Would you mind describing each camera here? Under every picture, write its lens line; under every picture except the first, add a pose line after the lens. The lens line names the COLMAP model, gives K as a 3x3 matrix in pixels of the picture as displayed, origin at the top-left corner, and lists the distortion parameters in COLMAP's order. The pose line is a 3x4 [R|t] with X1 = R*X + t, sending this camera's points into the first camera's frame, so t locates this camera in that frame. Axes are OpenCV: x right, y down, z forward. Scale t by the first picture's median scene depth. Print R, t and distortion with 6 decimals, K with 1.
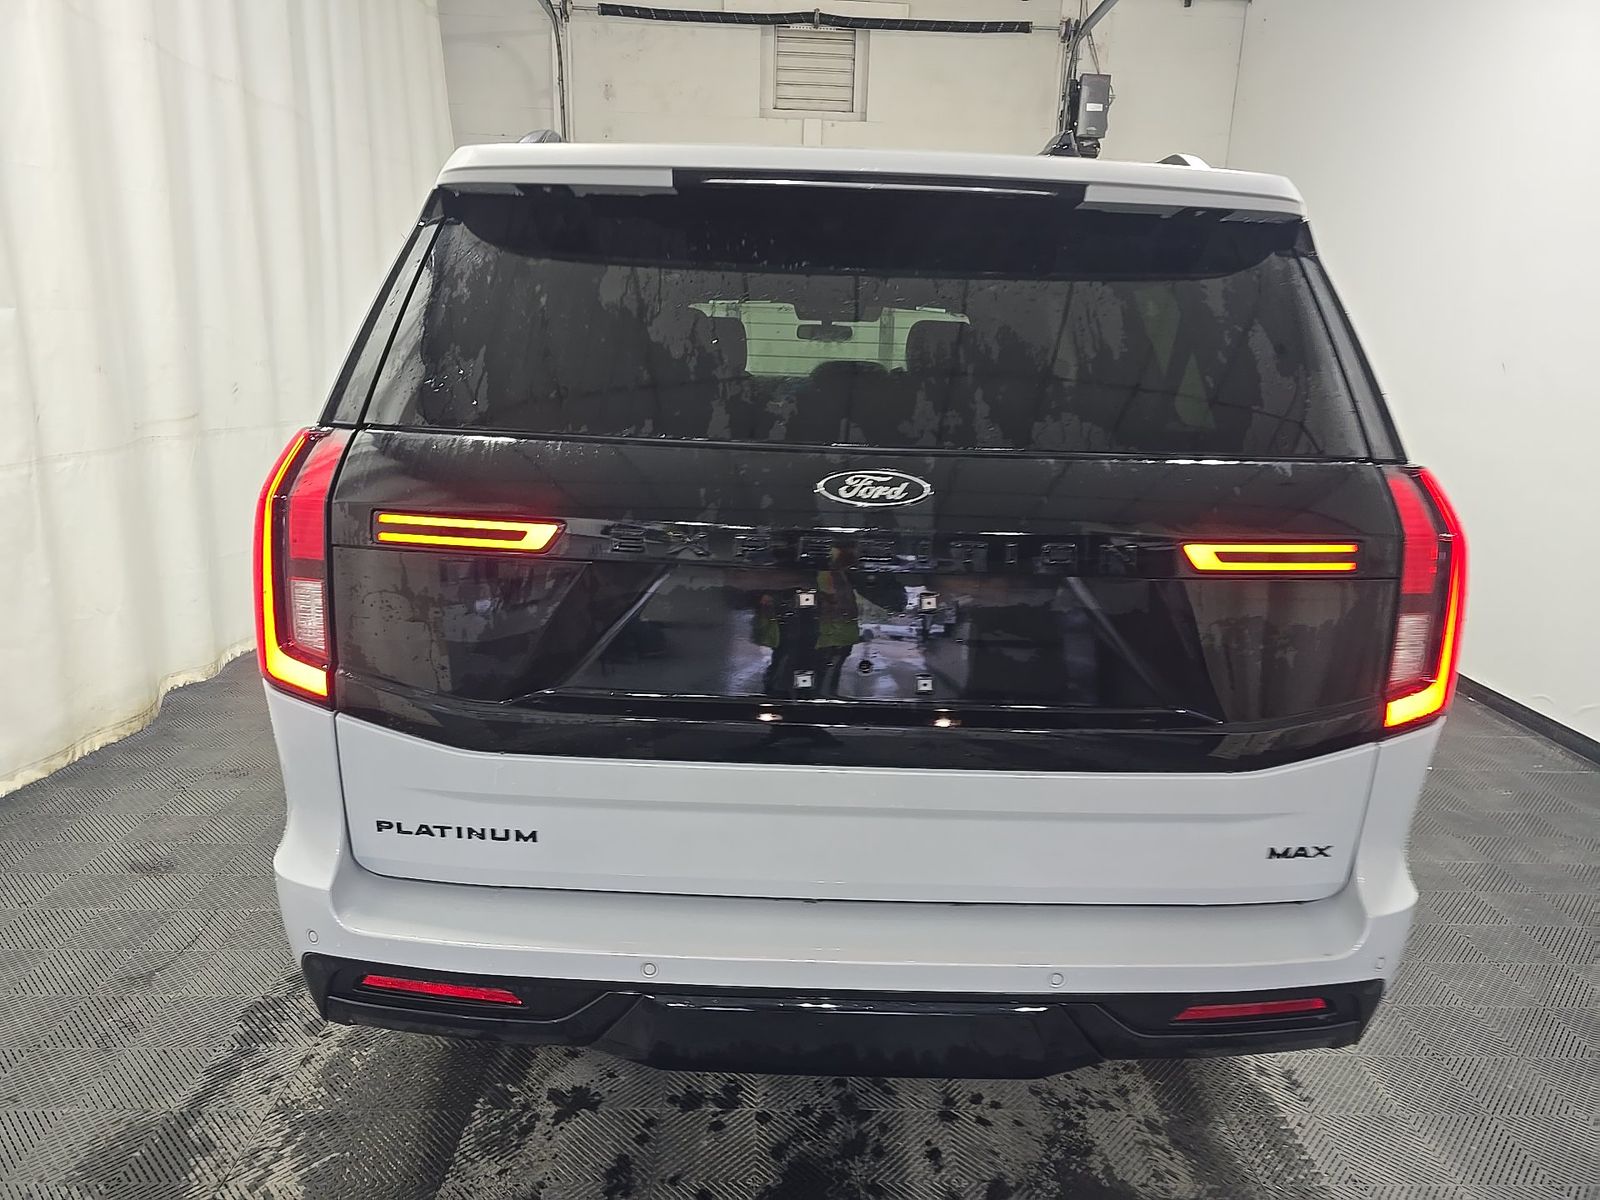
lens RADIAL K [[1071.7, 0, 817.2], [0, 1071.7, 600.4], [0, 0, 1]] dist [0.058198, -0.054162]
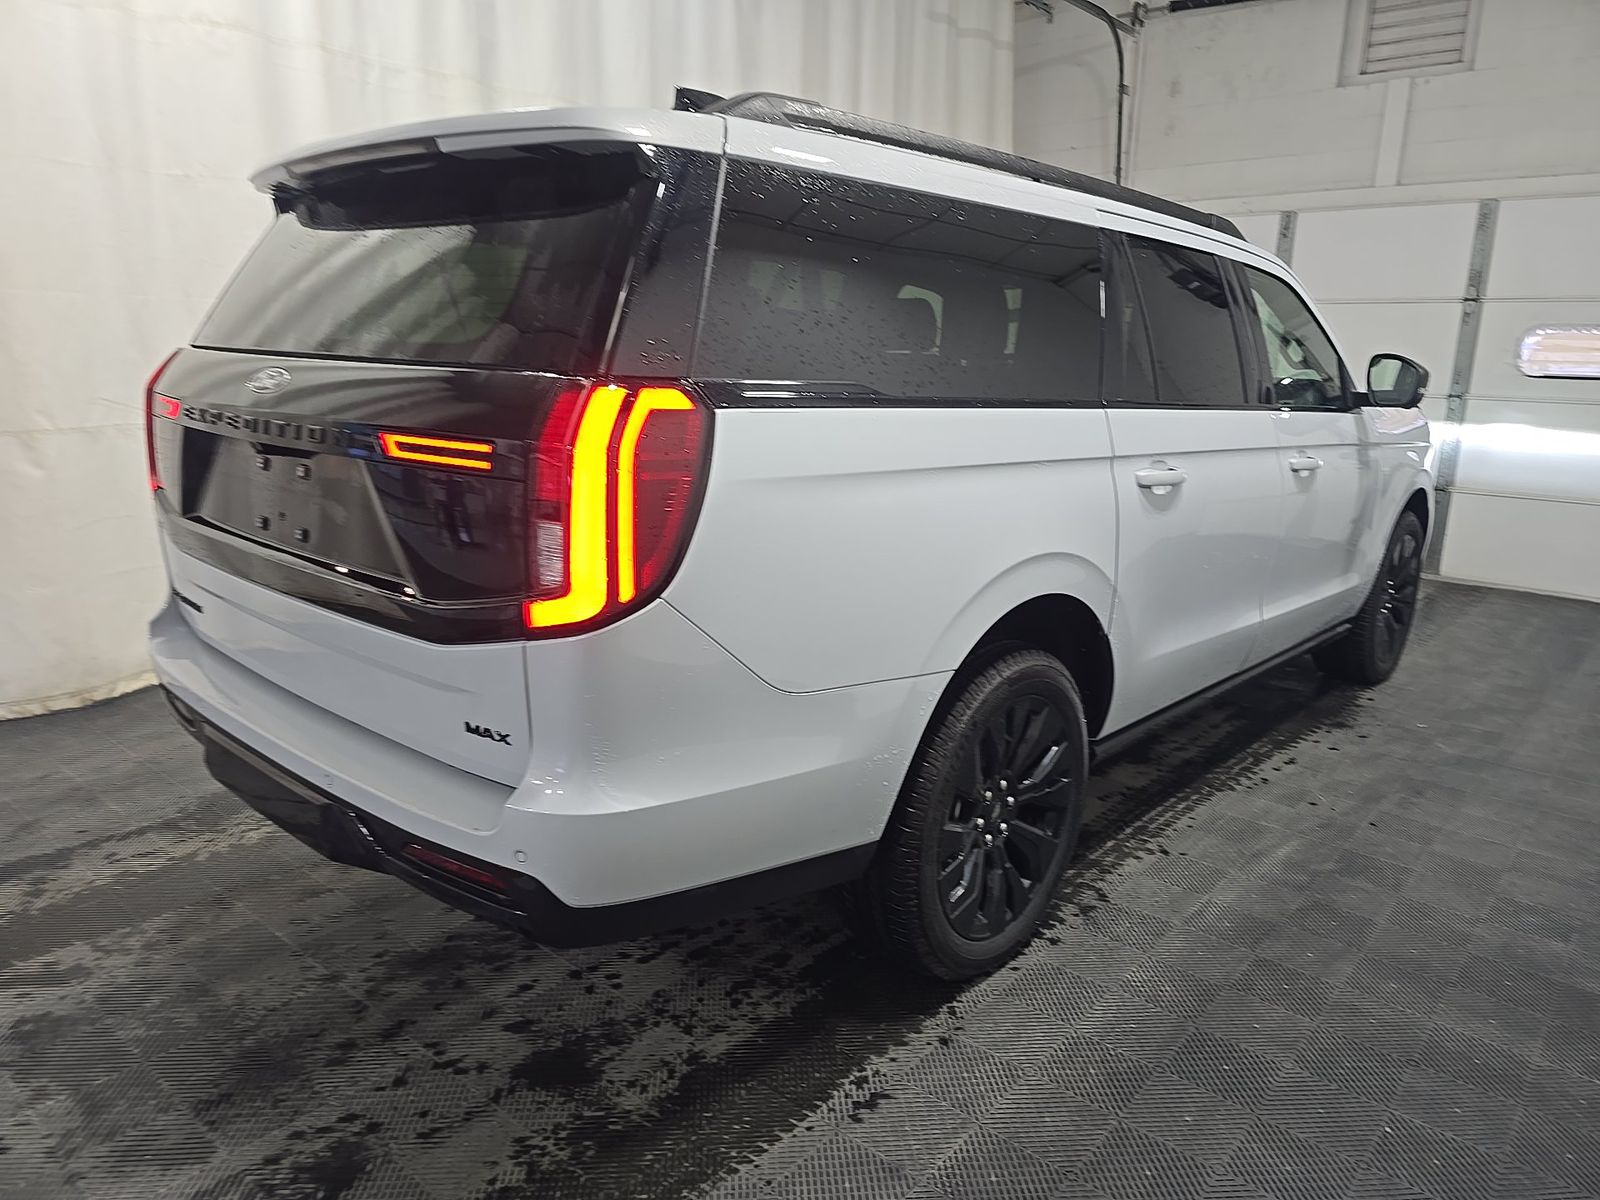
lens RADIAL K [[1071.7, 0, 817.2], [0, 1071.7, 600.4], [0, 0, 1]] dist [0.058198, -0.054162]
pose [[0.741634, 0.142303, -0.655537, 1.367001], [-0.155564, 0.987084, 0.038279, 0.008586], [0.652517, 0.073589, 0.754192, 0.388627]]
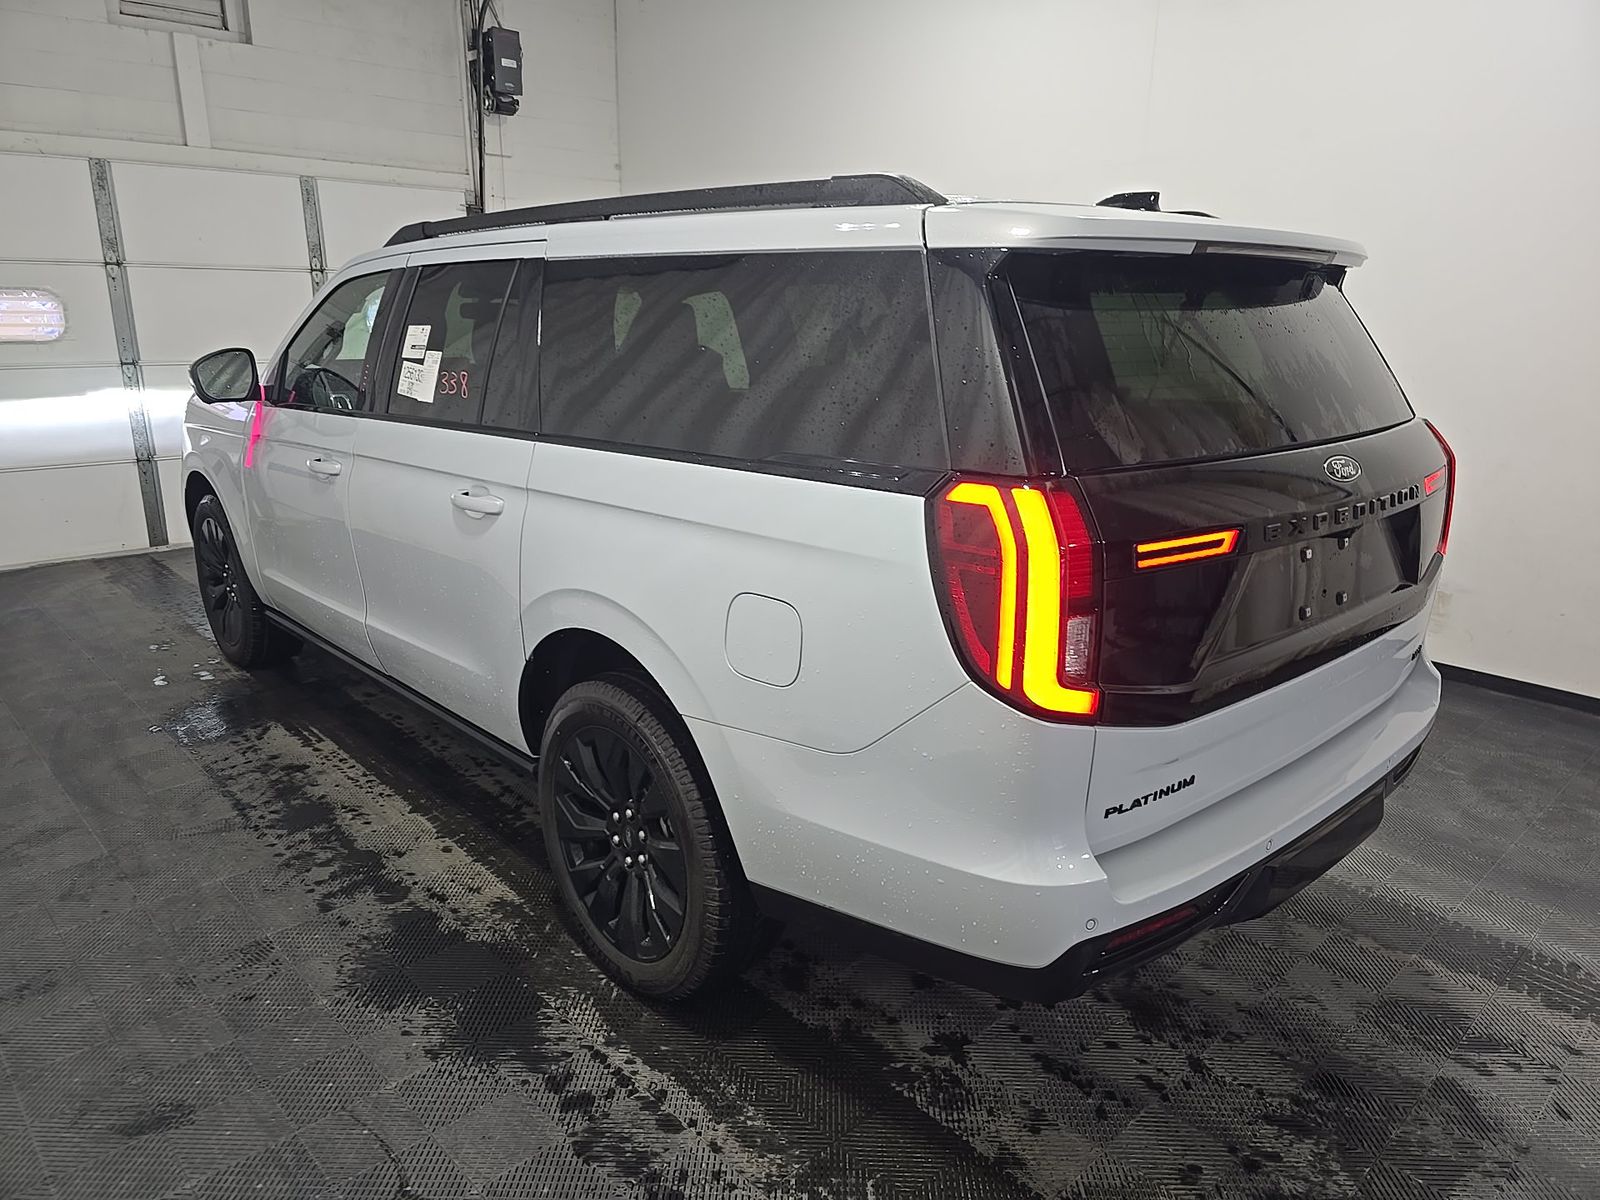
lens RADIAL K [[1071.7, 0, 817.2], [0, 1071.7, 600.4], [0, 0, 1]] dist [0.058198, -0.054162]
pose [[0.738583, -0.202225, 0.643117, -1.316252], [0.164846, 0.979166, 0.118578, -0.201145], [-0.653697, 0.018436, 0.756531, 0.322183]]
